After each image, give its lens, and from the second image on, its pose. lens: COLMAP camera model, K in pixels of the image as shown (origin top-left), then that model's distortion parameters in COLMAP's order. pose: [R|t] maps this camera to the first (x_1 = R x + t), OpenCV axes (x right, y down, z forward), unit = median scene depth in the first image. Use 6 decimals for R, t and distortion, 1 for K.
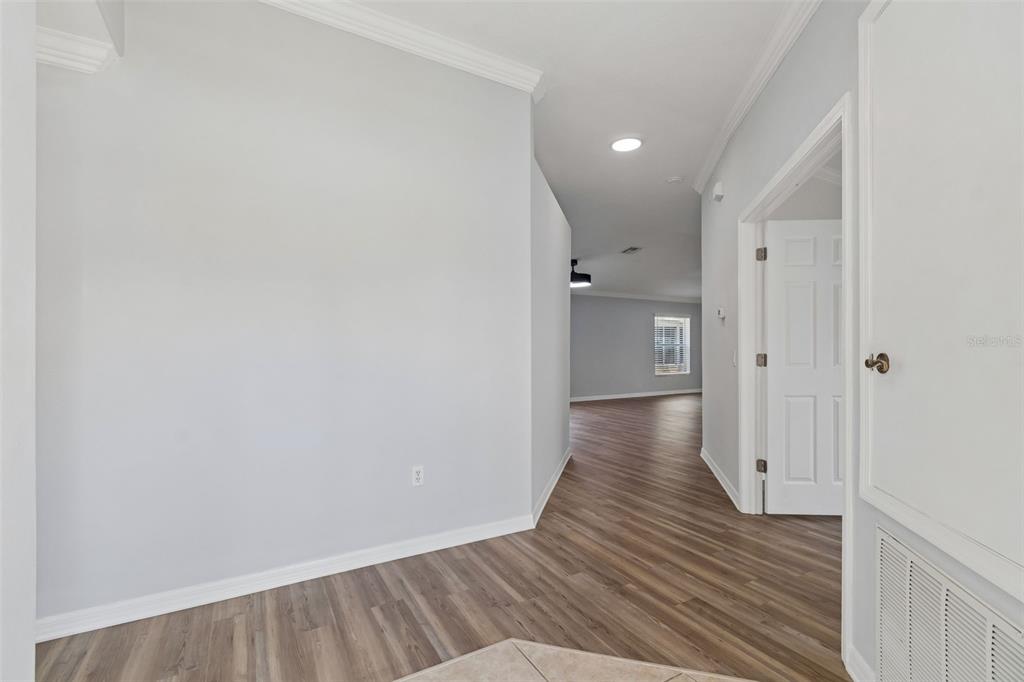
lens RADIAL K [[450.1, 0, 504.4], [0, 450.1, 341.2], [0, 0, 1]] dist [0.004820, -0.001808]
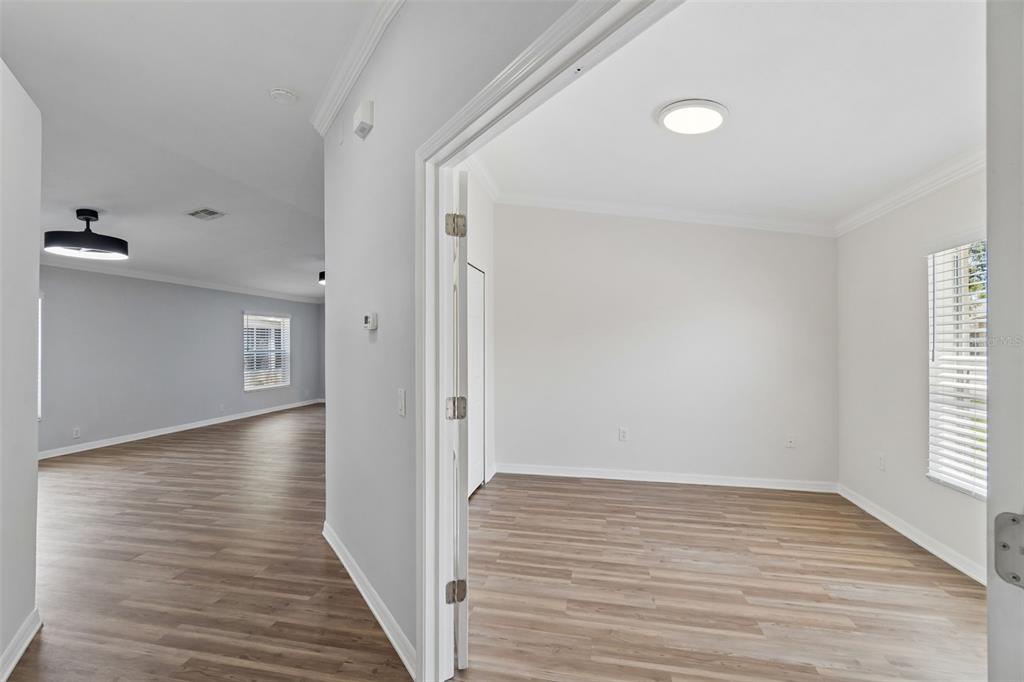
lens RADIAL K [[450.1, 0, 504.0], [0, 450.1, 344.5], [0, 0, 1]] dist [0.004820, -0.001808]
pose [[0.661132, -0.002434, 0.750265, 0.075219], [-0.004721, 0.999961, 0.007404, -0.017455], [-0.750254, -0.008437, 0.661095, 0.236661]]
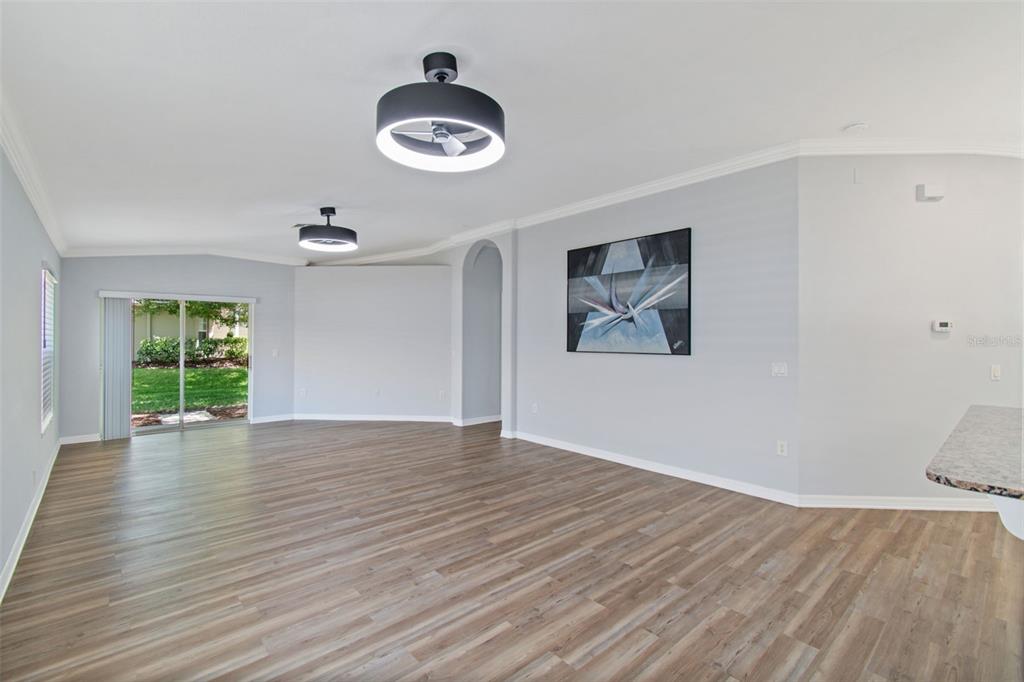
lens RADIAL K [[450.1, 0, 508.2], [0, 450.1, 336.7], [0, 0, 1]] dist [0.004820, -0.001808]
pose [[-0.196008, -0.000179, 0.980602, -0.133901], [-0.014307, 0.999894, -0.002678, -0.009758], [-0.980498, -0.014554, -0.195989, 1.062284]]
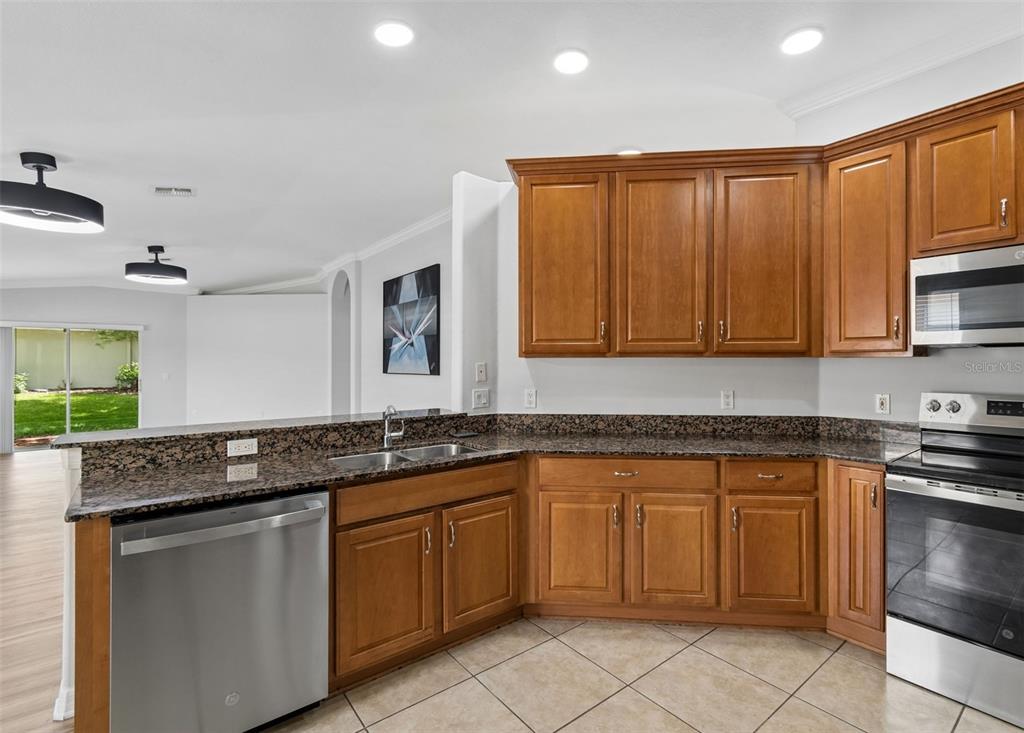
lens RADIAL K [[478.2, 0, 535.0], [0, 478.2, 362.5], [0, 0, 1]] dist [0.004046, -0.000328]
pose [[-0.183682, -0.003950, 0.982978, -0.331761], [-0.006385, 0.999976, 0.002825, -0.012367], [-0.982965, -0.005757, -0.183703, 0.711927]]
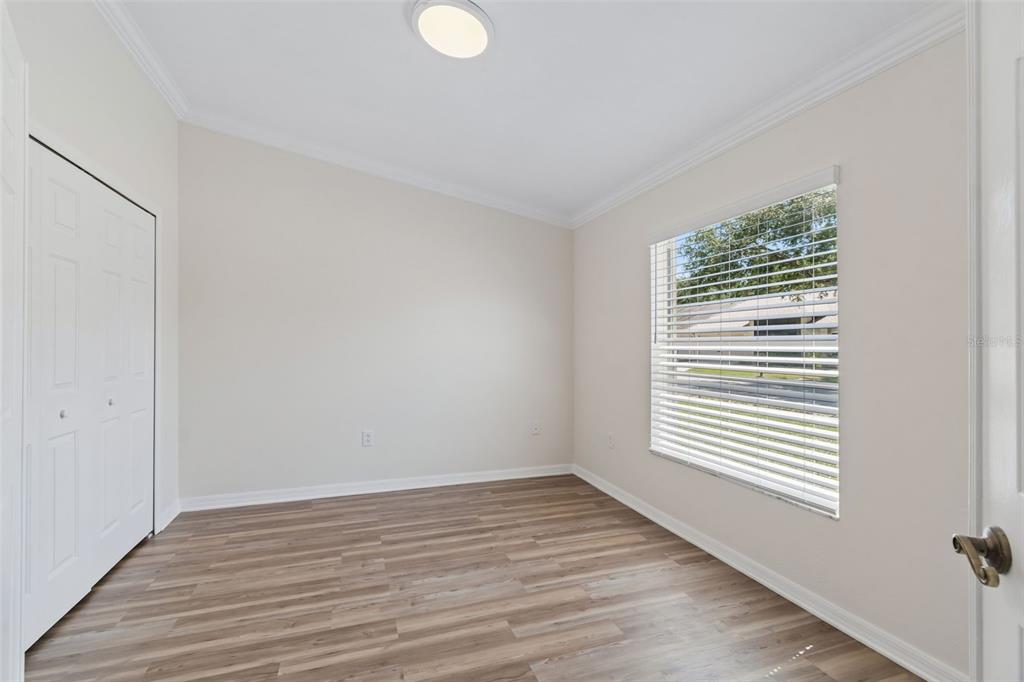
lens RADIAL K [[450.1, 0, 498.9], [0, 450.1, 343.3], [0, 0, 1]] dist [0.004820, -0.001808]
pose [[0.190341, -0.001084, 0.981717, 0.171067], [-0.010899, 0.999935, 0.003218, -0.001821], [-0.981658, -0.011312, 0.190317, 0.277675]]
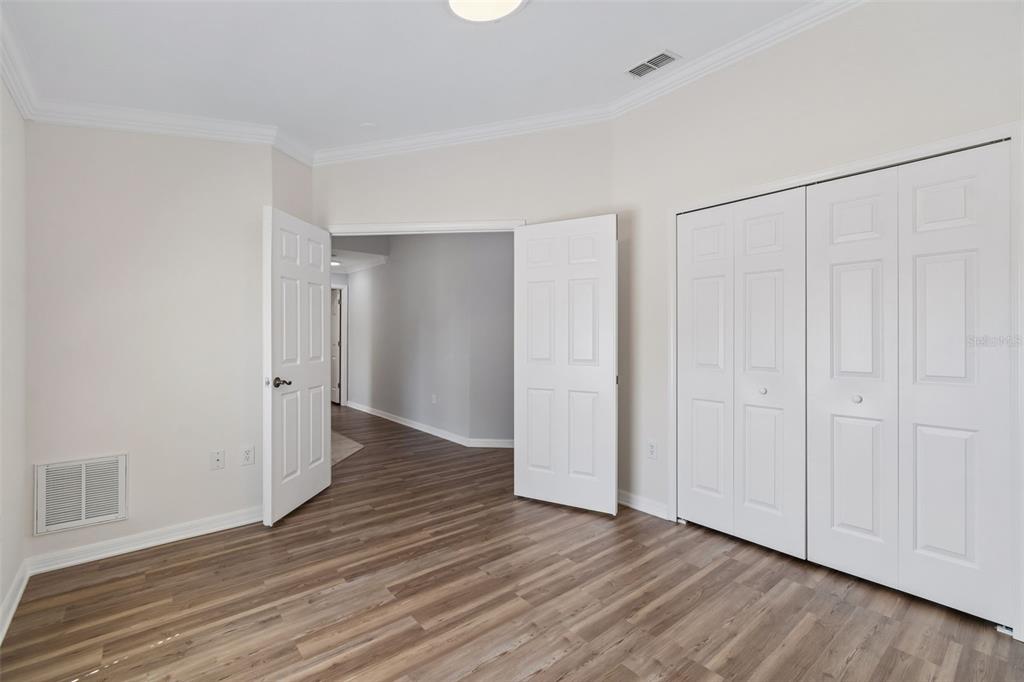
lens RADIAL K [[450.1, 0, 508.0], [0, 450.1, 337.8], [0, 0, 1]] dist [0.004820, -0.001808]
pose [[0.180208, -0.003553, -0.983622, 0.678687], [0.006850, 0.999974, -0.002357, 0.001224], [0.983605, -0.006313, 0.180228, 0.322379]]
